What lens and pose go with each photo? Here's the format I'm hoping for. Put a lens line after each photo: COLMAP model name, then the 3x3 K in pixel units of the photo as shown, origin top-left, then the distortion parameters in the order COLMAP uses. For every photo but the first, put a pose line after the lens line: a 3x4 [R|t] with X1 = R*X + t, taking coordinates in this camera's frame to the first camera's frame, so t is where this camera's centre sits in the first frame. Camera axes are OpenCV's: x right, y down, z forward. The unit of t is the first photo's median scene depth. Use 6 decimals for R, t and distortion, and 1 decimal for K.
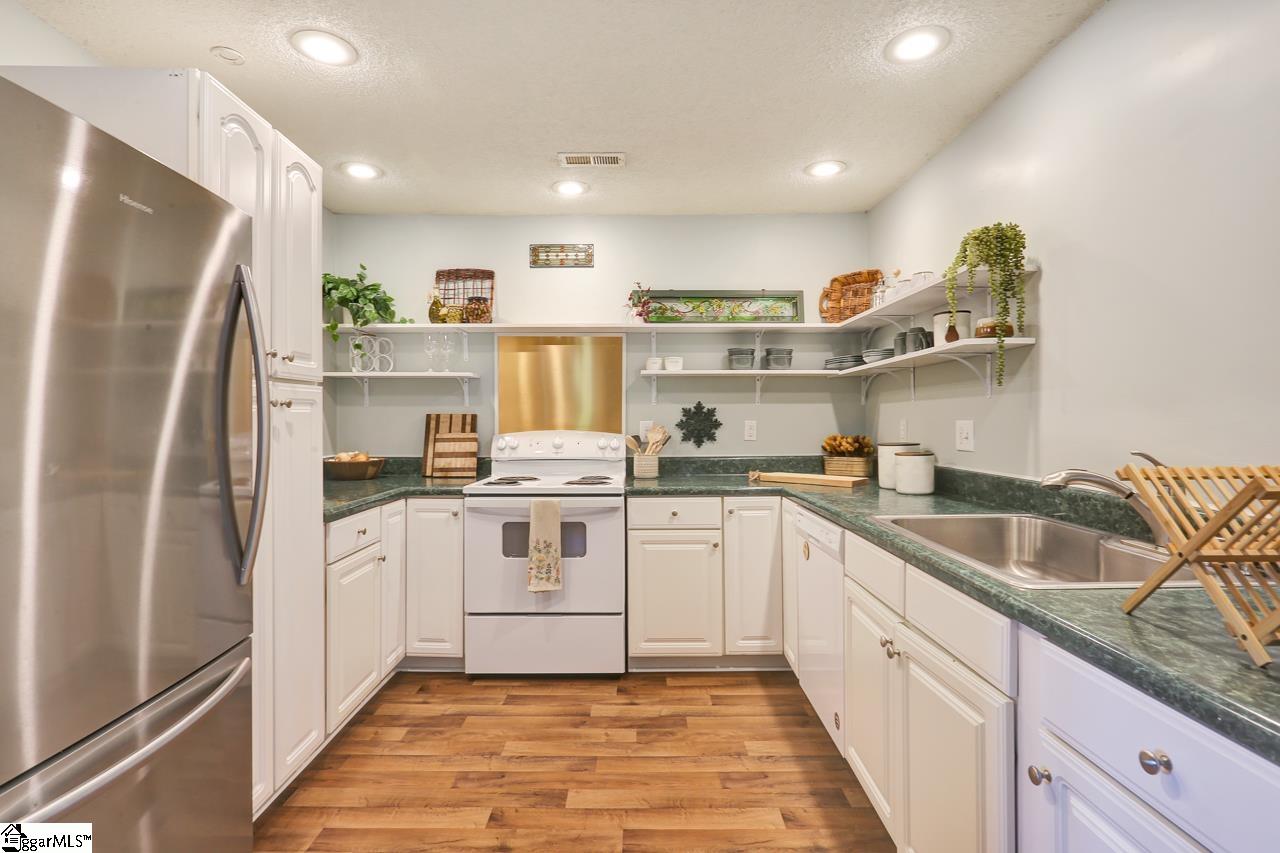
lens RADIAL K [[623.4, 0, 647.2], [0, 623.4, 425.1], [0, 0, 1]] dist [-0.012374, 0.003723]
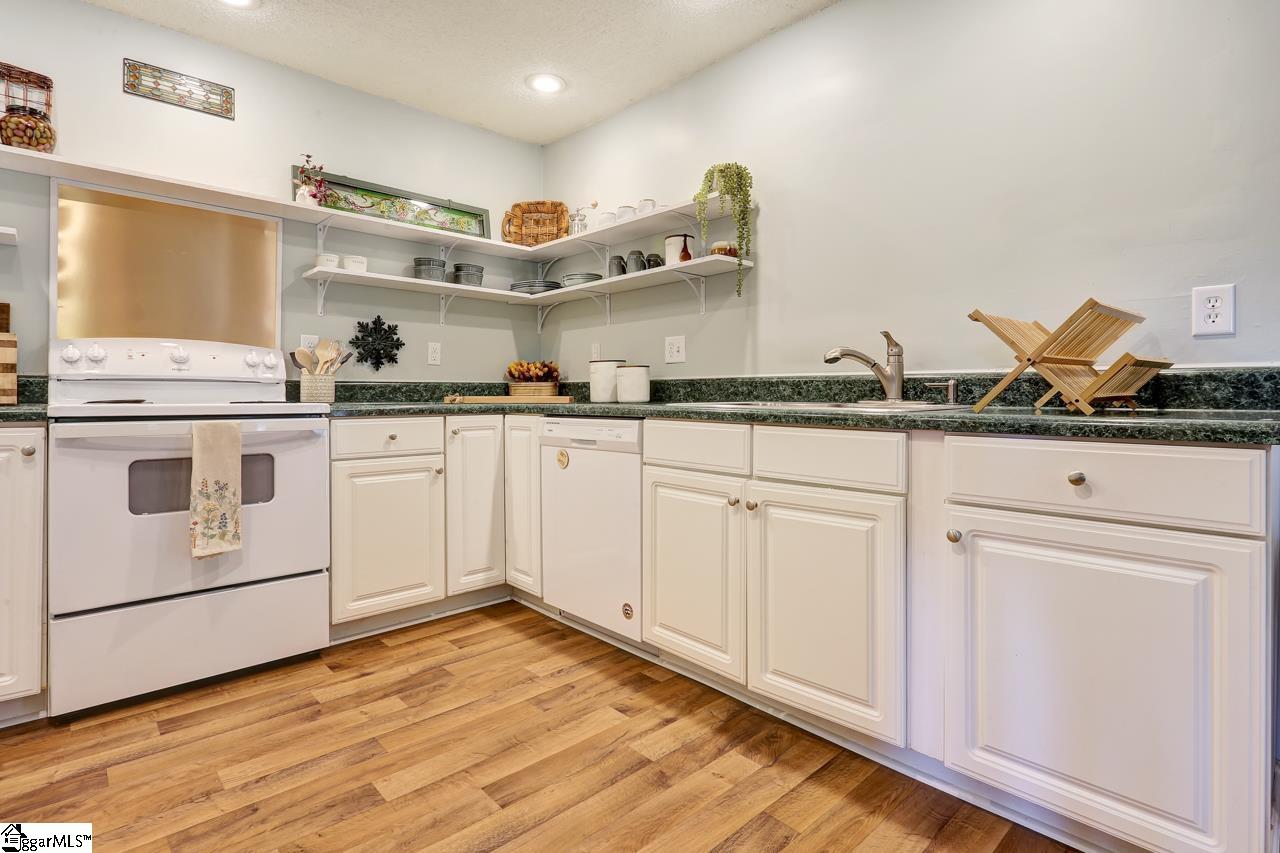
lens RADIAL K [[623.4, 0, 654.8], [0, 623.4, 391.1], [0, 0, 1]] dist [-0.012374, 0.003723]
pose [[0.732526, 0.001552, 0.680737, -0.269837], [0.006463, 0.999936, -0.009233, 0.093386], [-0.680708, 0.011163, 0.732470, 0.161617]]
